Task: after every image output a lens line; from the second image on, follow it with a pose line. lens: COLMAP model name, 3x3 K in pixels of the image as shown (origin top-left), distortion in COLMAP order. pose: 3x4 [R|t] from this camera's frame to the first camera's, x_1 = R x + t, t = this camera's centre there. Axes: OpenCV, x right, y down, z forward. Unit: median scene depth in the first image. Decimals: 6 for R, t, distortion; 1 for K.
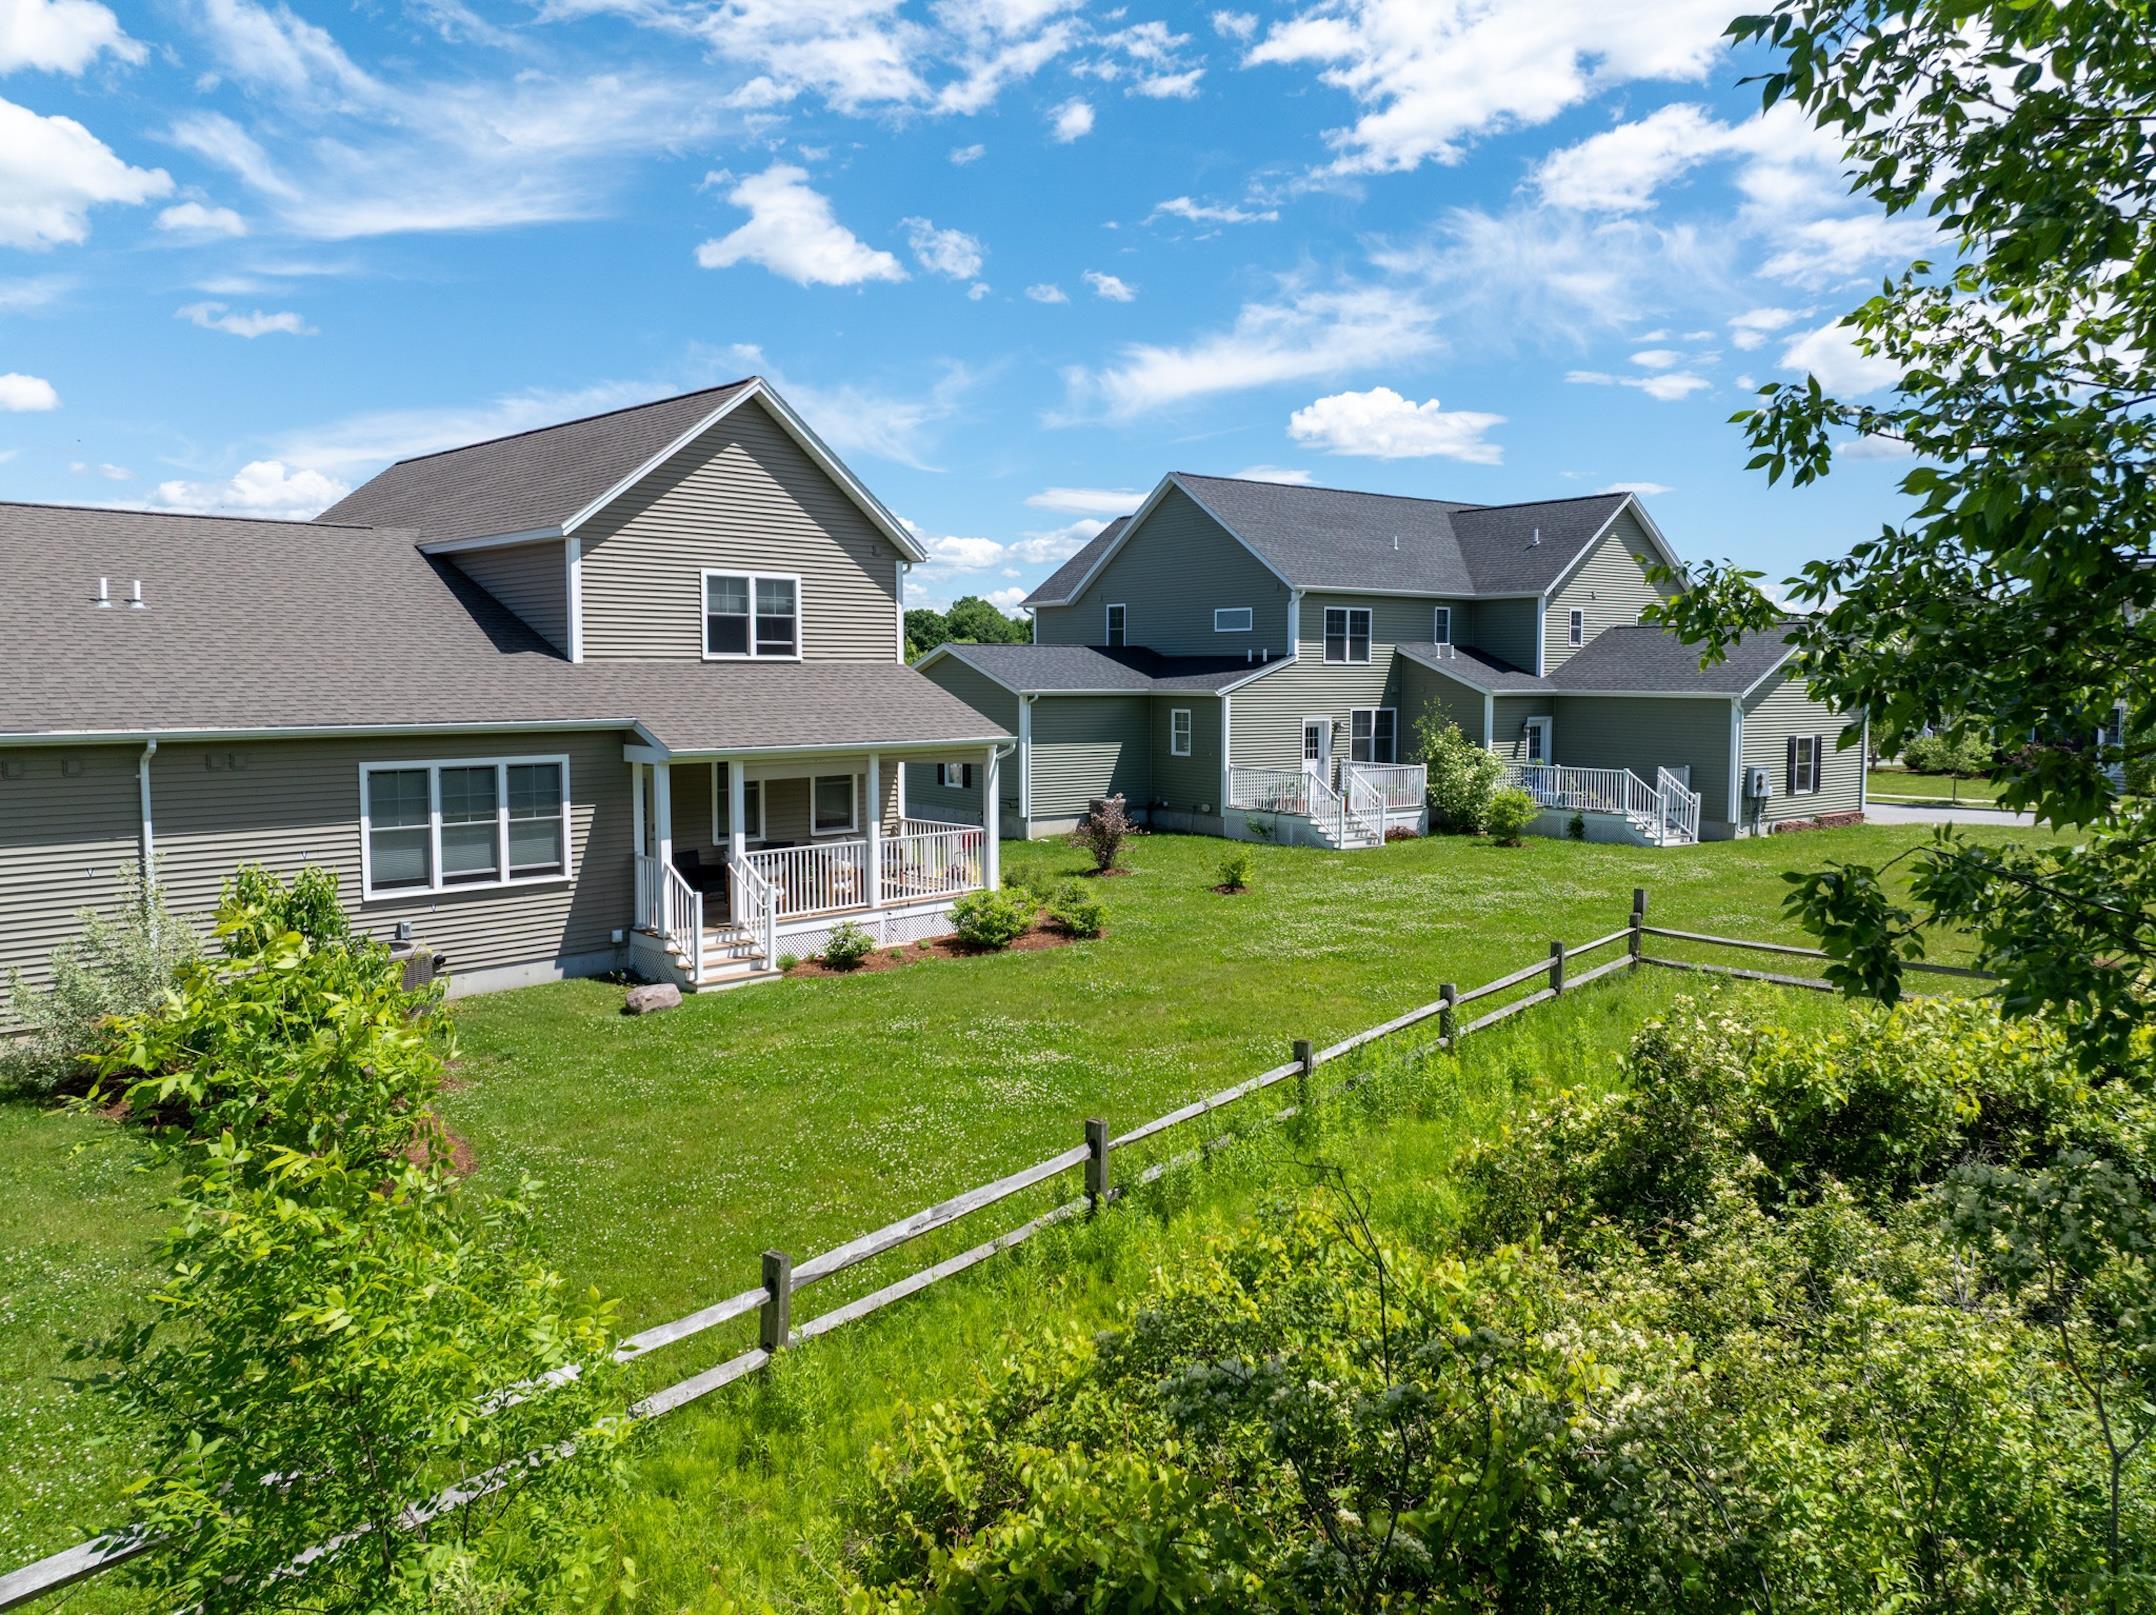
lens RADIAL K [[1513.2, 0, 1080.1], [0, 1513.2, 777.0], [0, 0, 1]] dist [-0.039551, -0.005227]
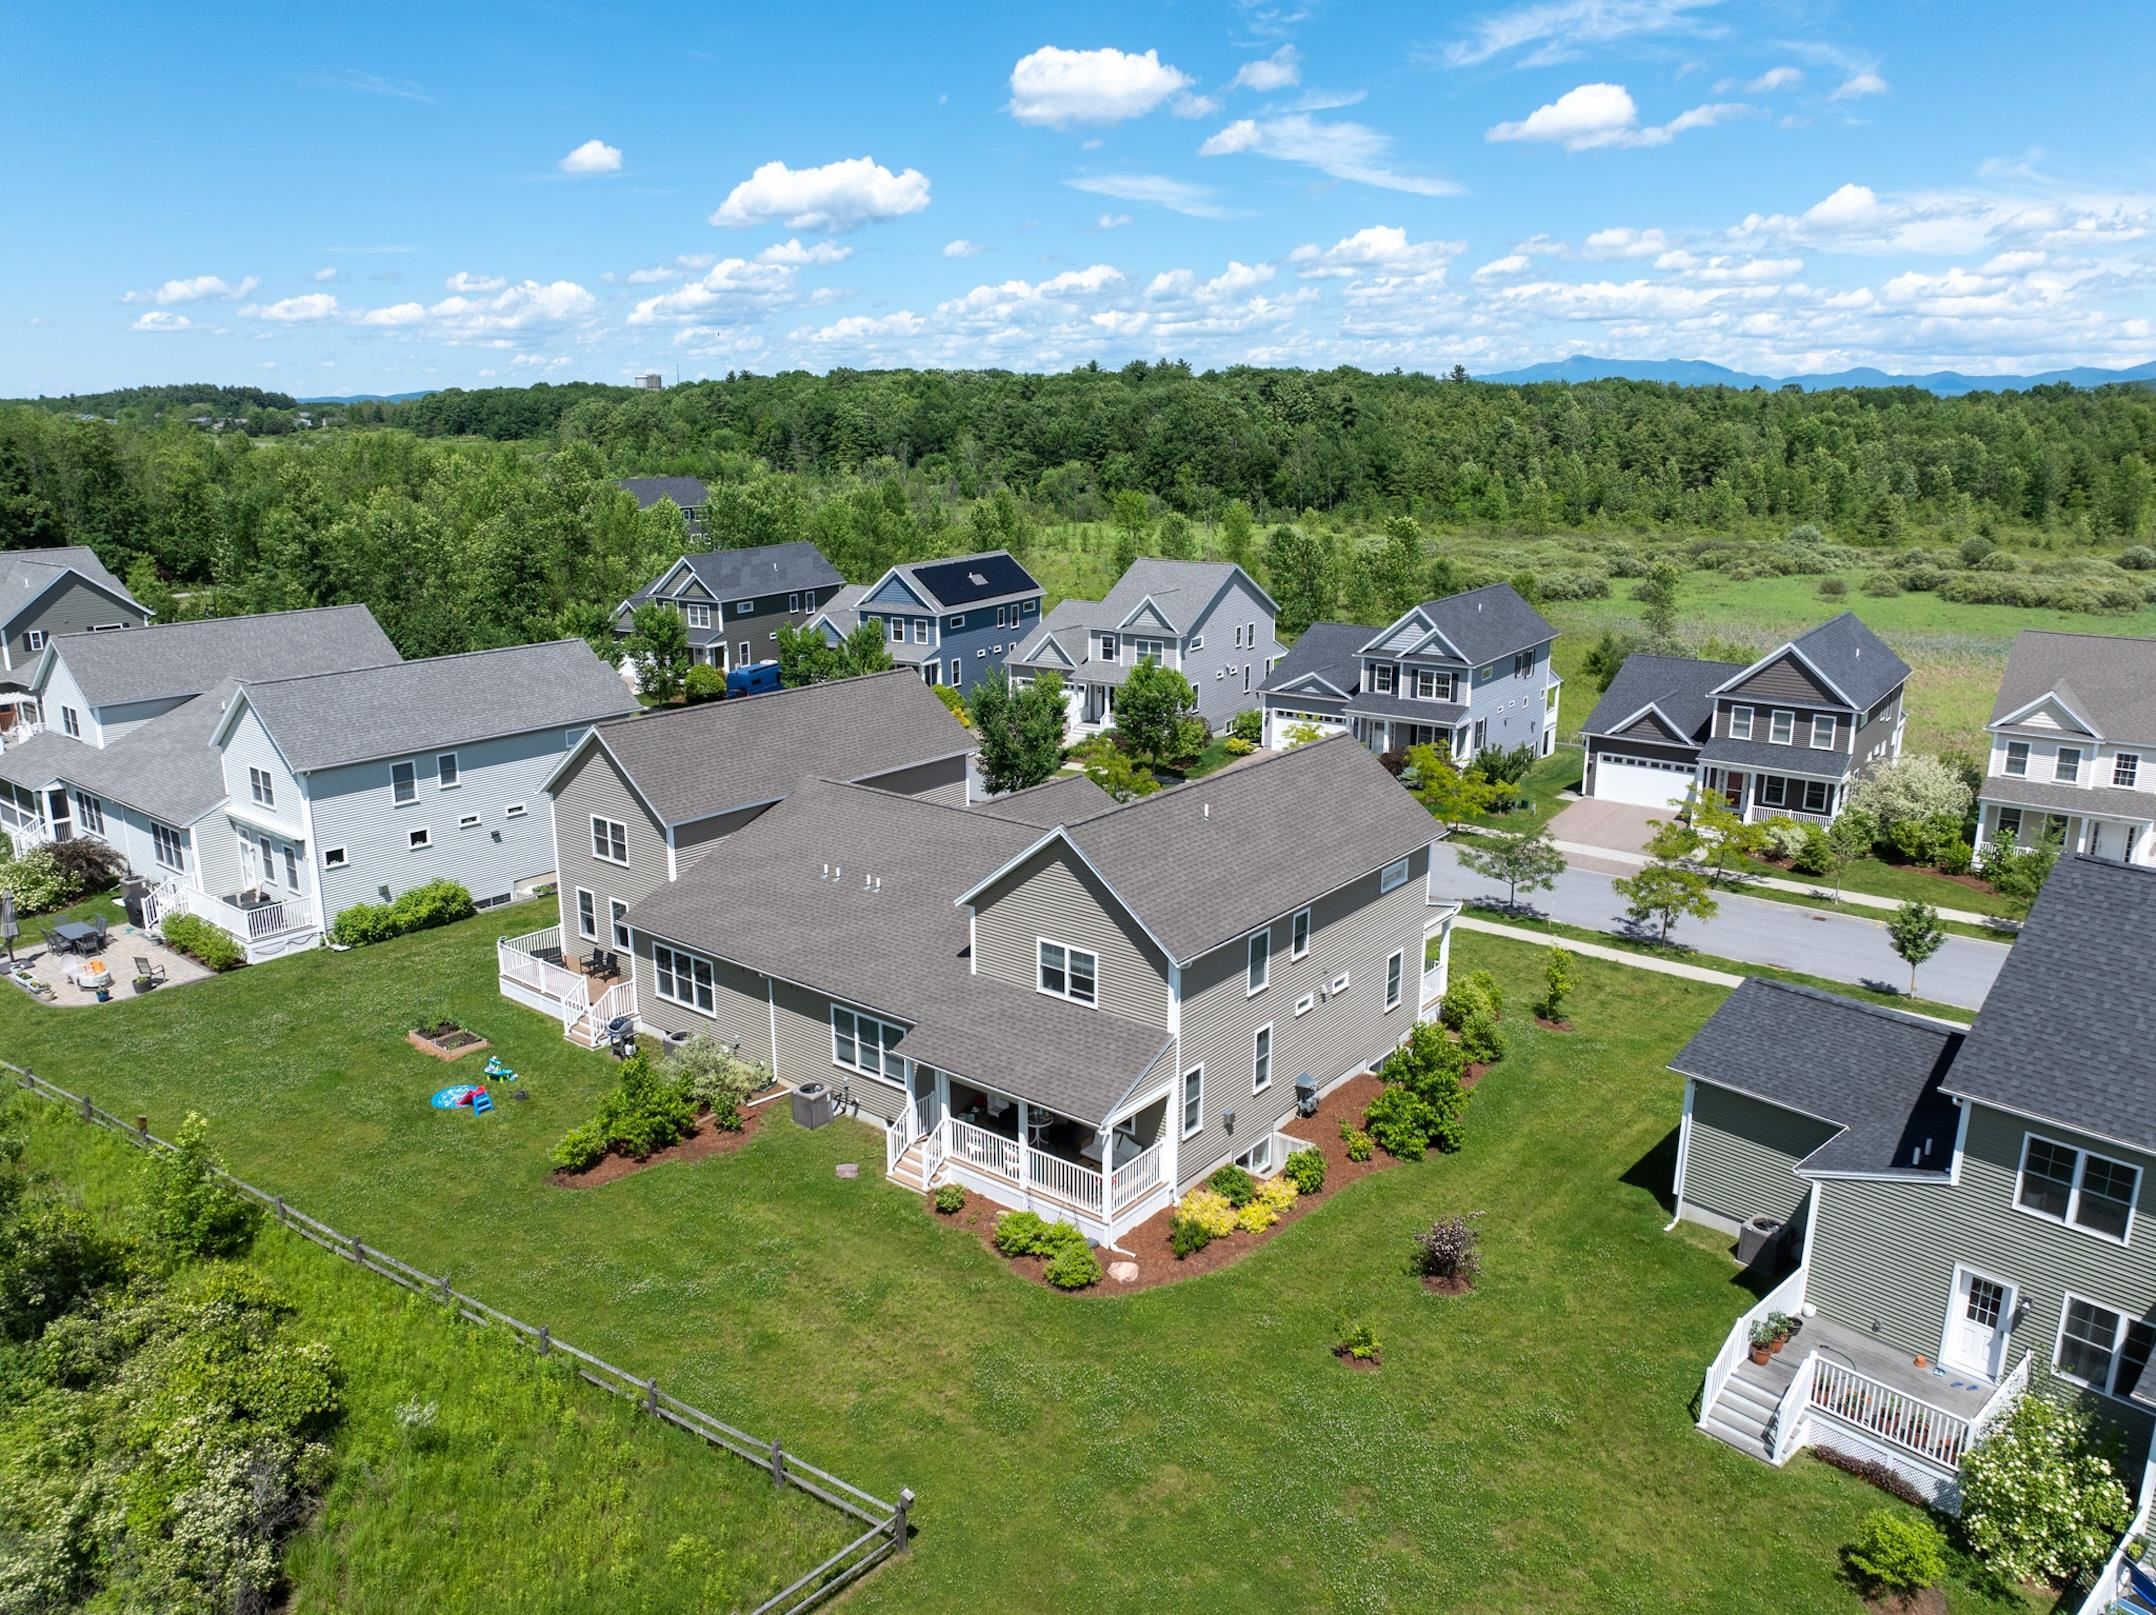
lens RADIAL K [[1513.2, 0, 1080.1], [0, 1513.2, 777.0], [0, 0, 1]] dist [-0.039551, -0.005227]
pose [[0.096250, 0.232319, -0.967866, 1.169044], [-0.069554, 0.971573, 0.226292, -0.622404], [0.992924, 0.045538, 0.109673, 0.820975]]
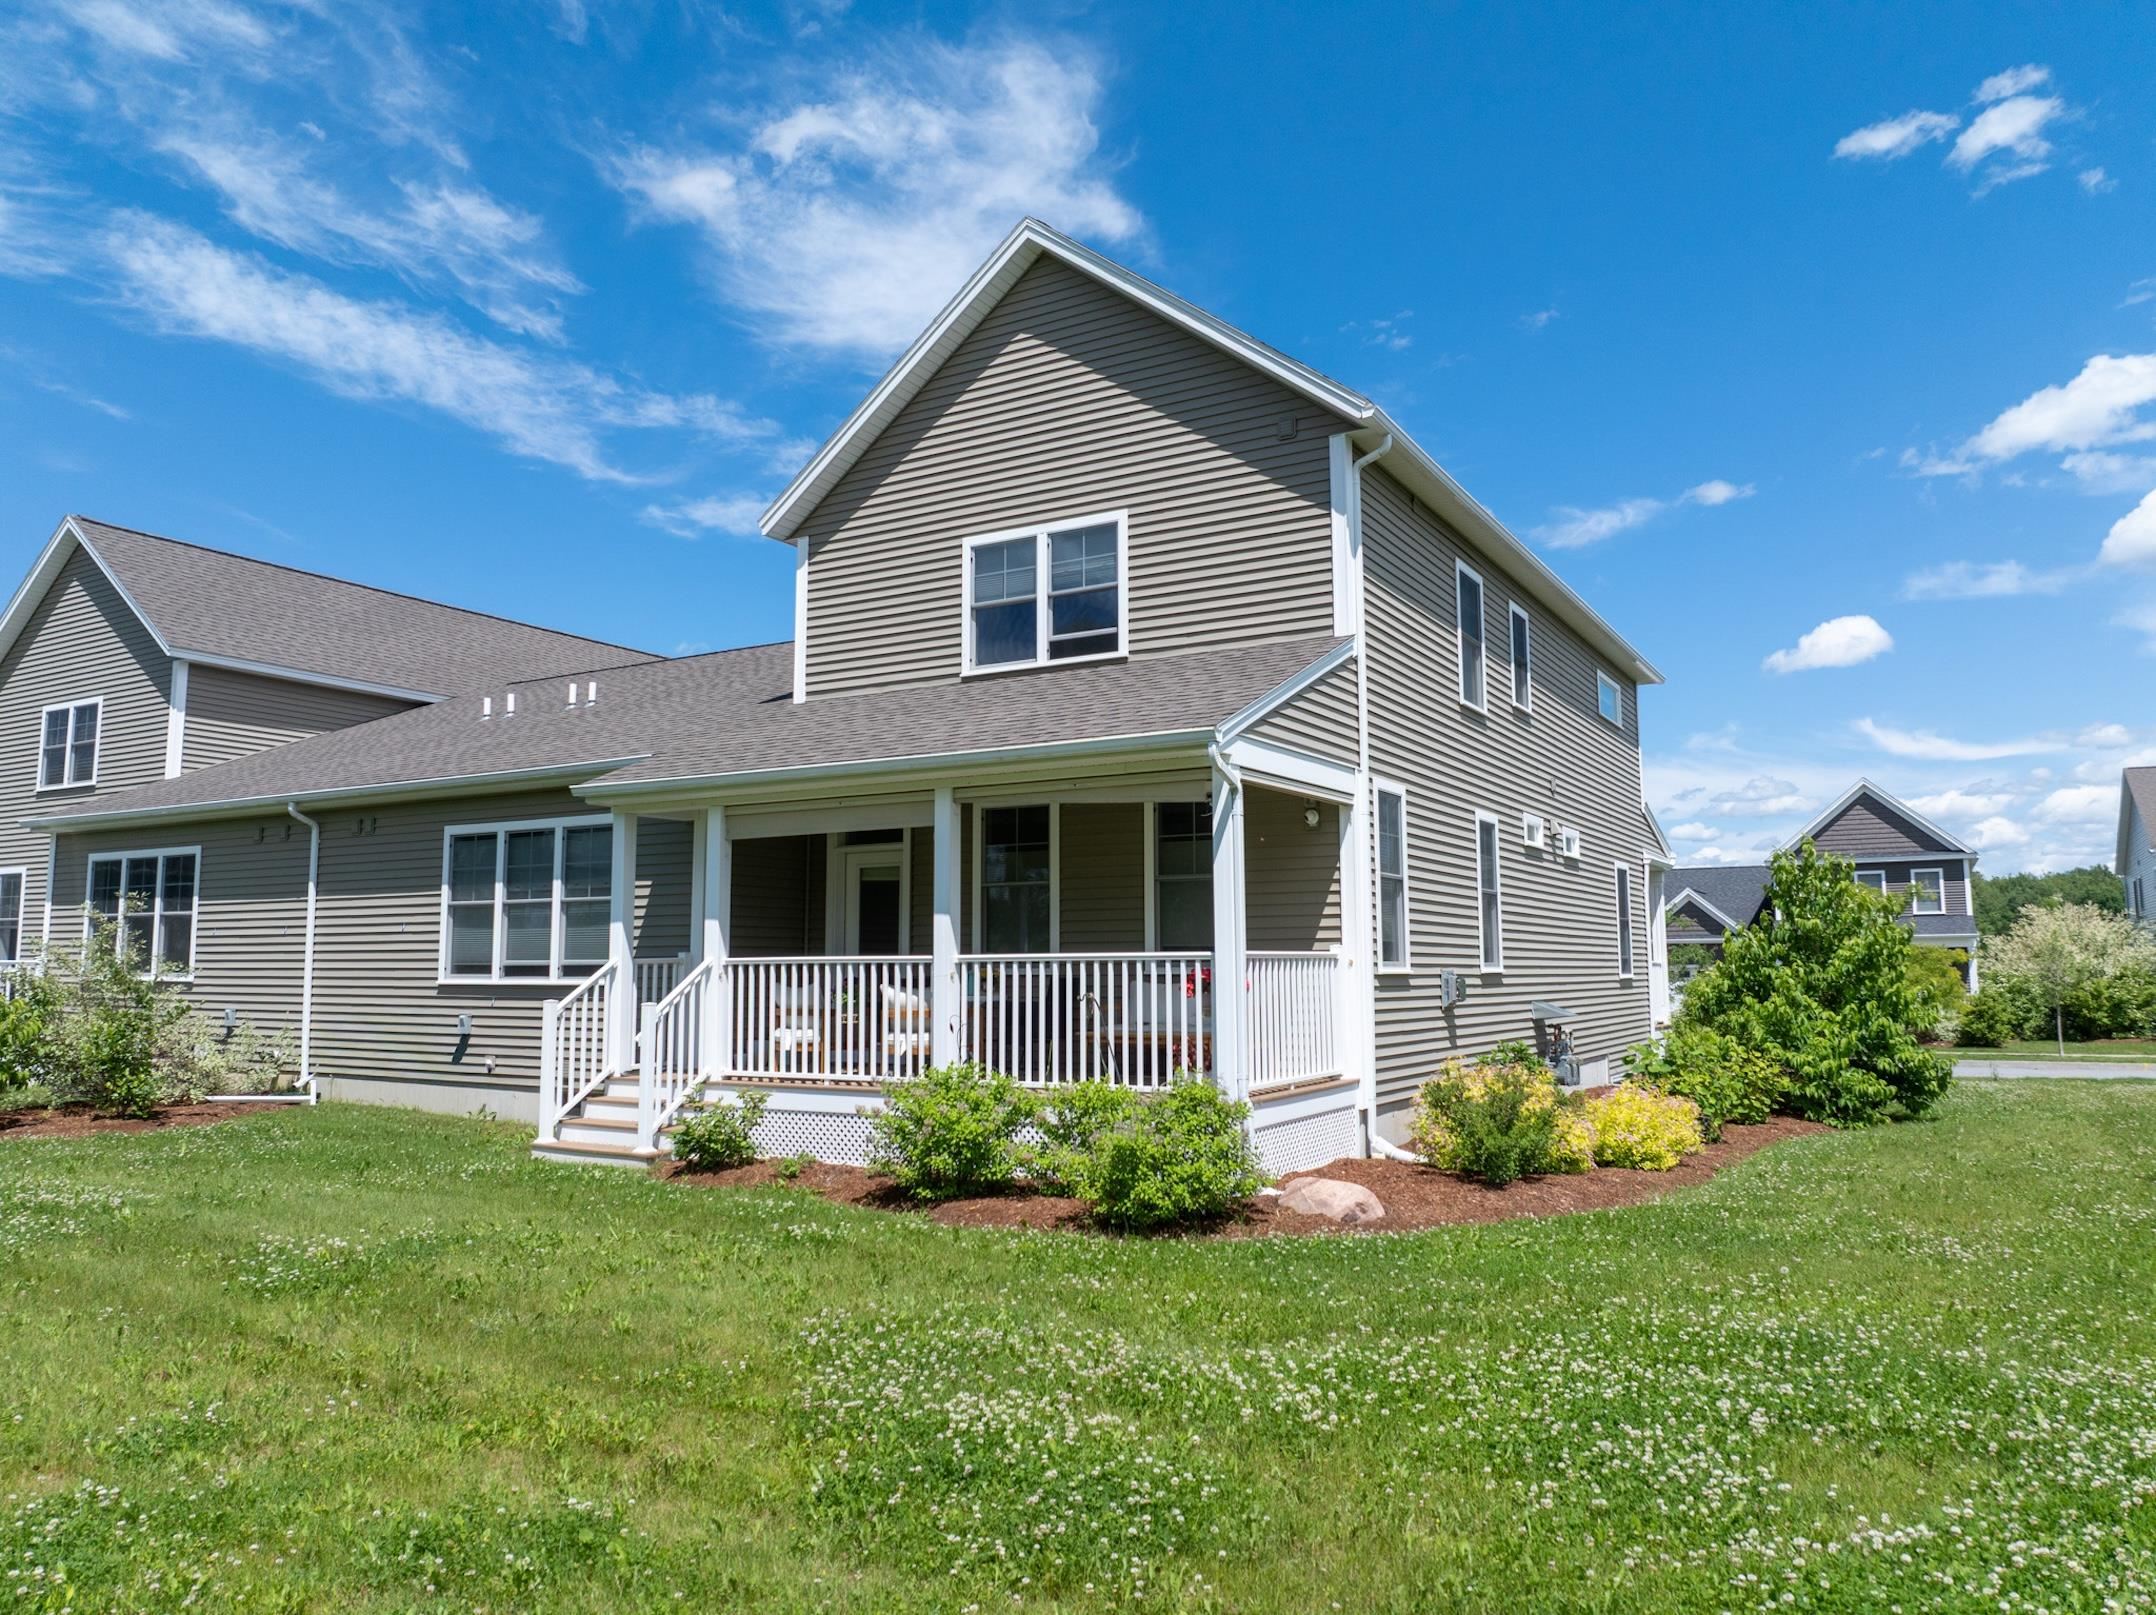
lens RADIAL K [[1513.2, 0, 1080.1], [0, 1513.2, 777.0], [0, 0, 1]] dist [-0.039551, -0.005227]
pose [[0.227449, -0.124550, -0.965792, 0.351789], [-0.063023, 0.987825, -0.142233, 0.048348], [0.971749, 0.093218, 0.216830, 0.871401]]
